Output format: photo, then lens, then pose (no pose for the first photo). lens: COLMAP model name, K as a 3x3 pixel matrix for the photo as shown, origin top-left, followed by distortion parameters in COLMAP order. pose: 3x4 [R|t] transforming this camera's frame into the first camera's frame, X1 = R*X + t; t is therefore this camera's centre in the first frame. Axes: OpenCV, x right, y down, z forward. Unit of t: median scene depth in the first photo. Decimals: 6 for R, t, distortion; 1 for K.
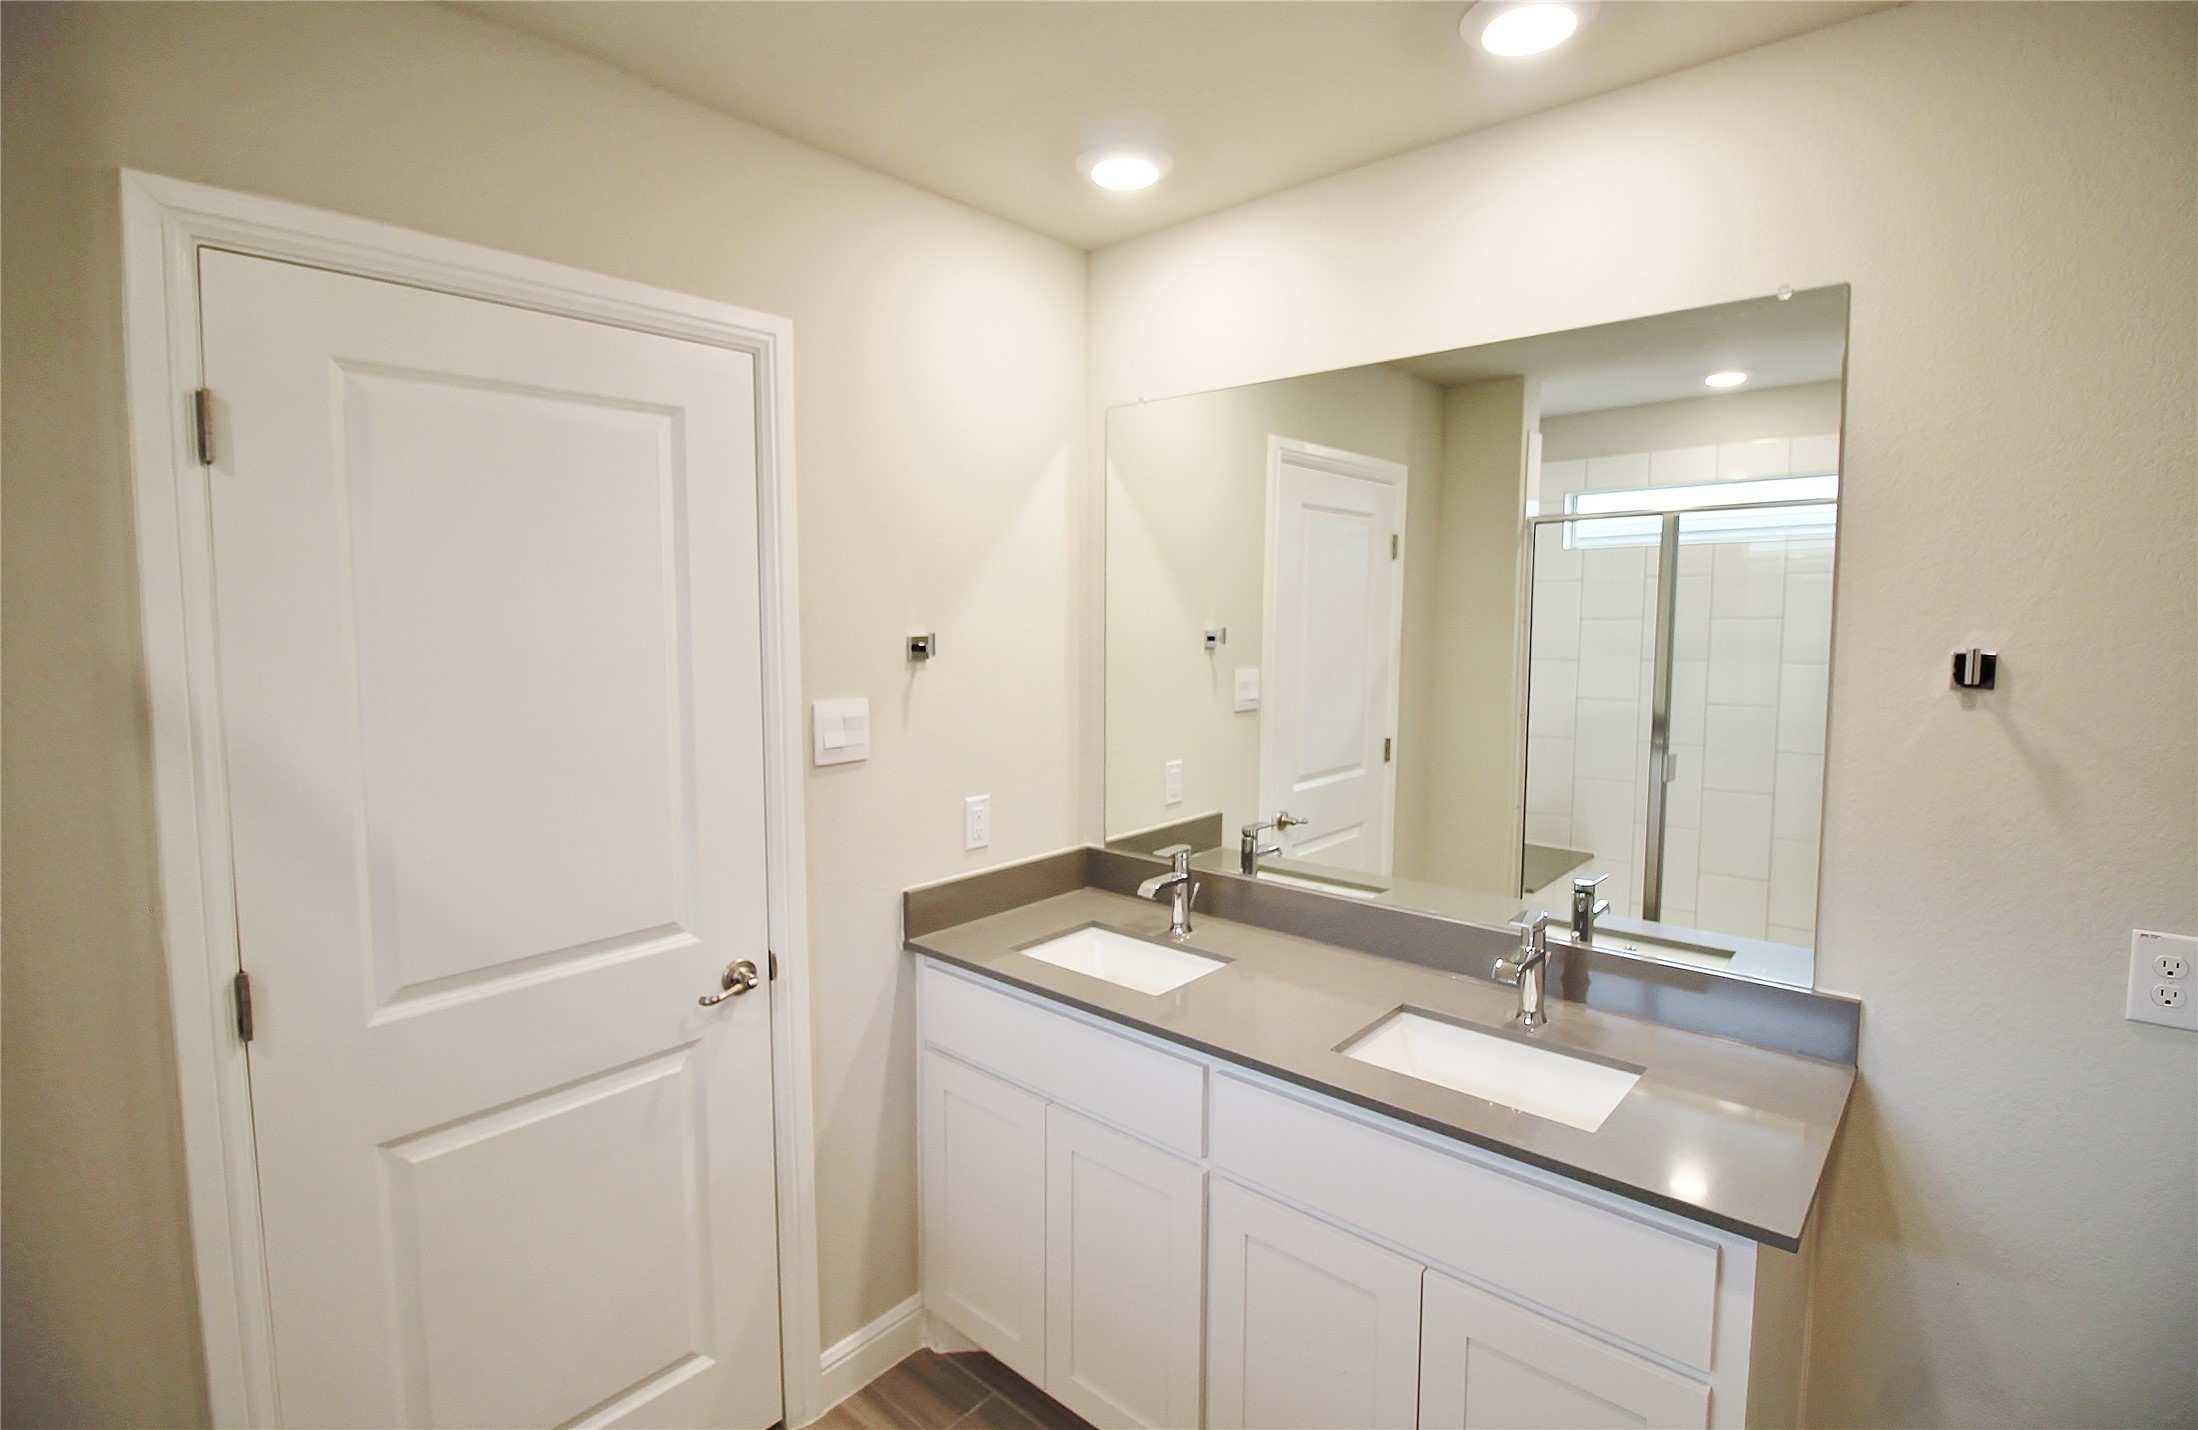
lens RADIAL K [[1026.4, 0, 1099.6], [0, 1026.4, 683.7], [0, 0, 1]] dist [-0.000927, -0.013566]
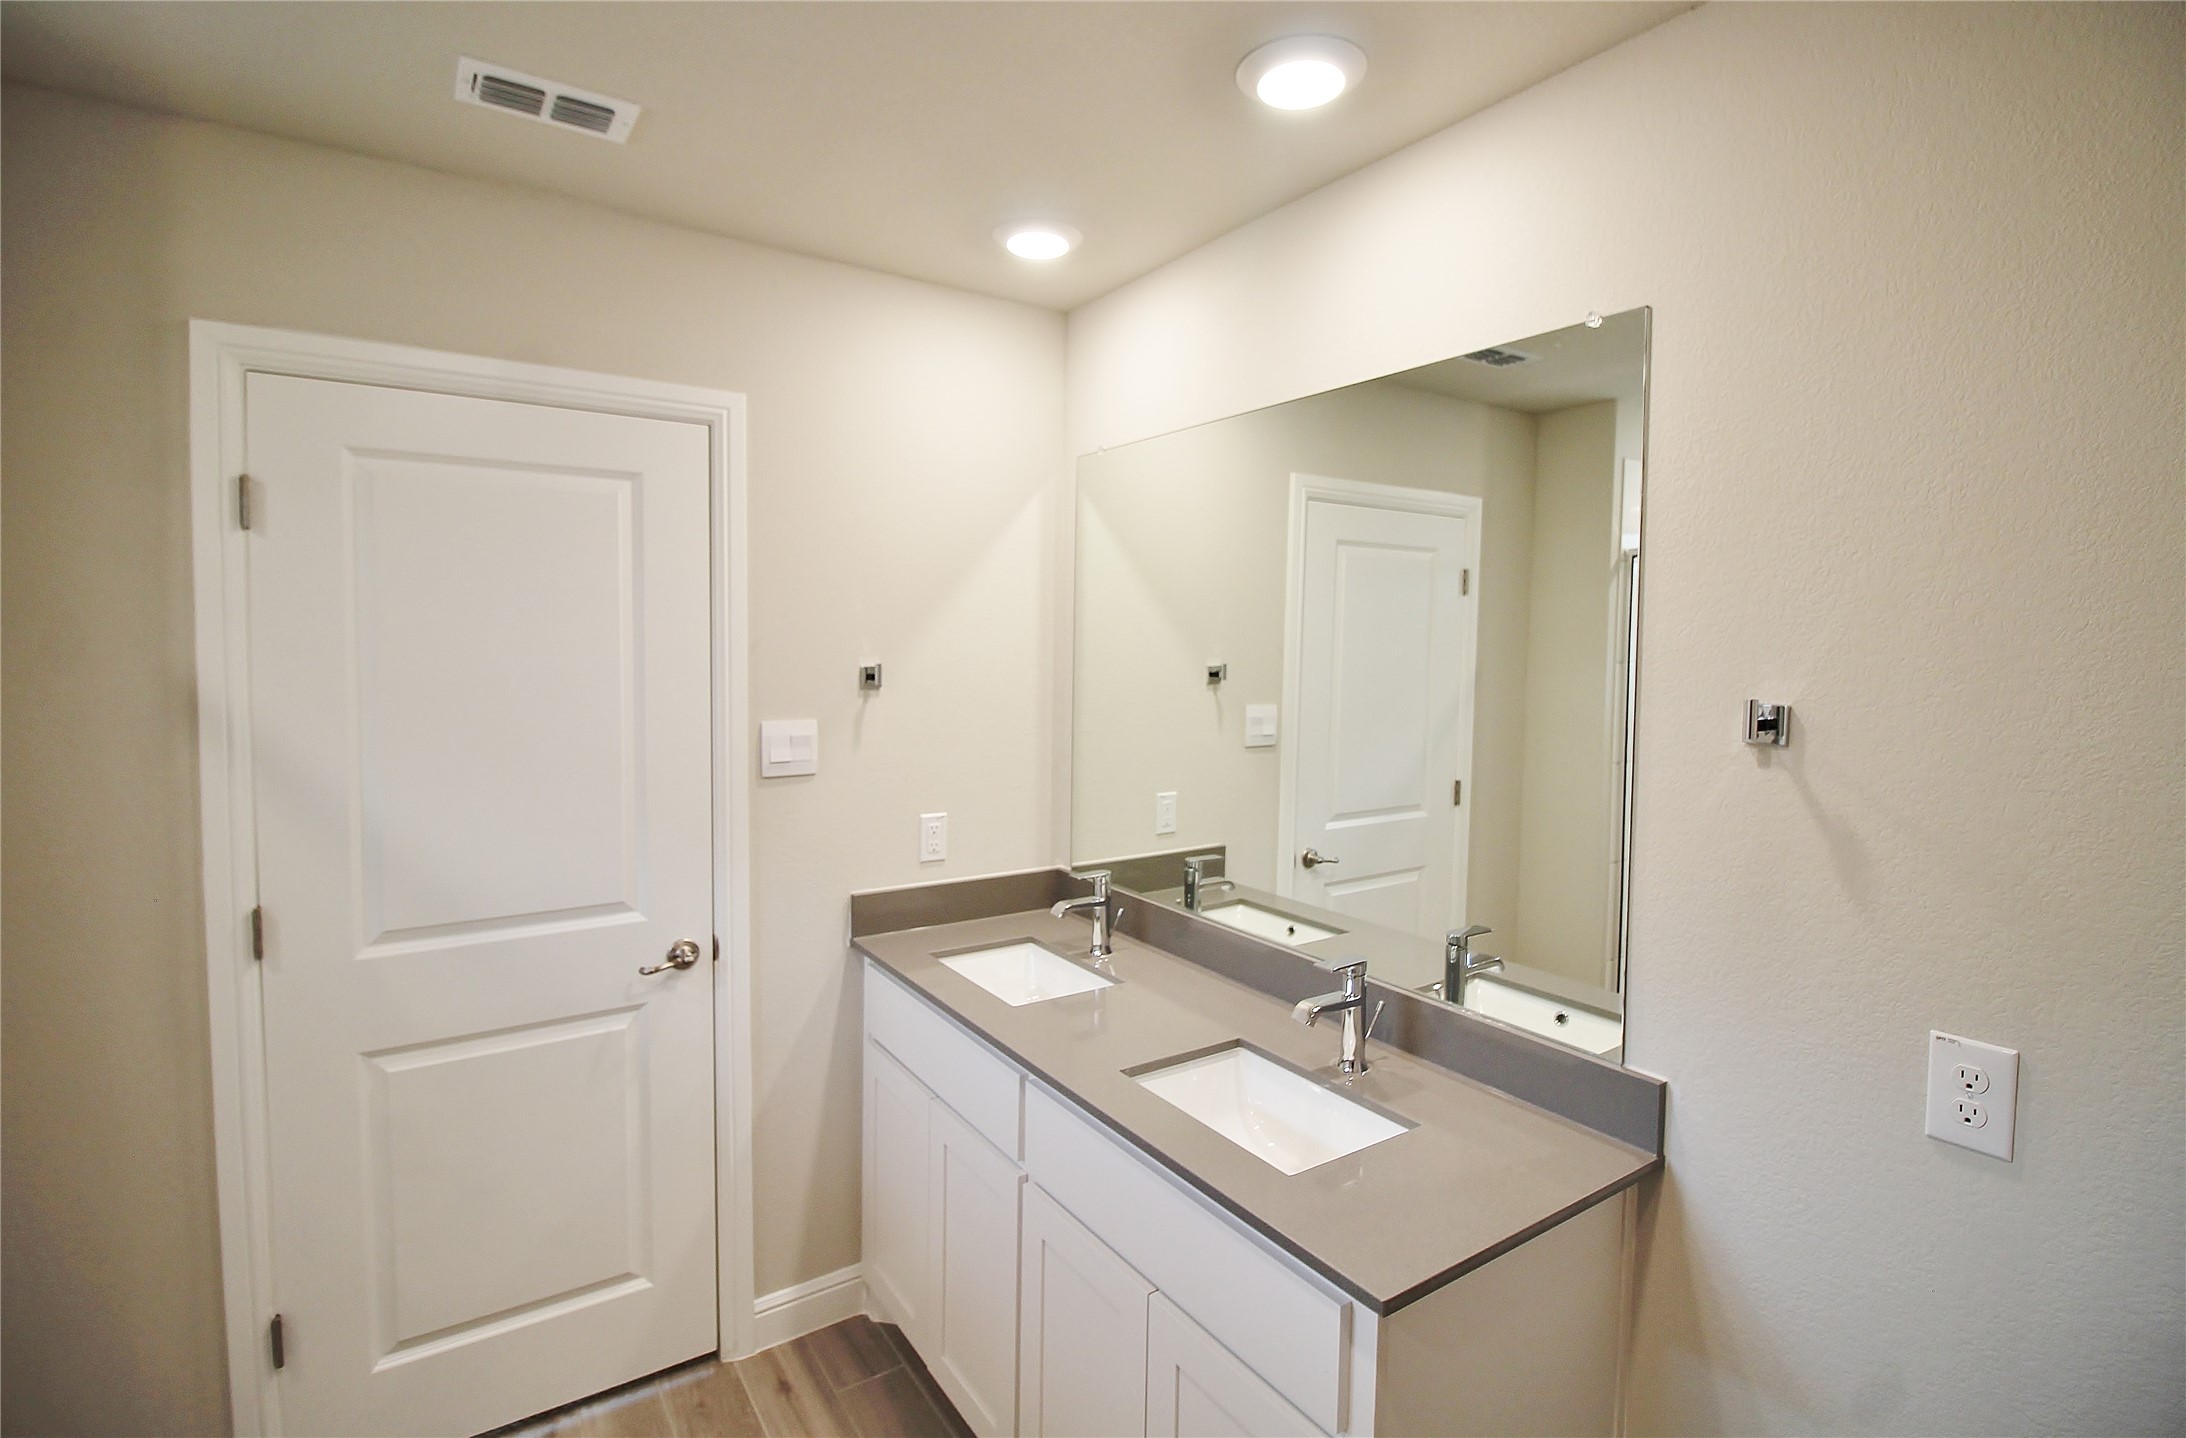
lens RADIAL K [[1020.8, 0, 1093.6], [0, 1020.8, 687.9], [0, 0, 1]] dist [-0.000927, -0.013566]
pose [[0.967880, 0.023484, -0.250314, 0.363062], [-0.030264, 0.999271, -0.023269, -0.004393], [0.249586, 0.030097, 0.967885, -0.015391]]
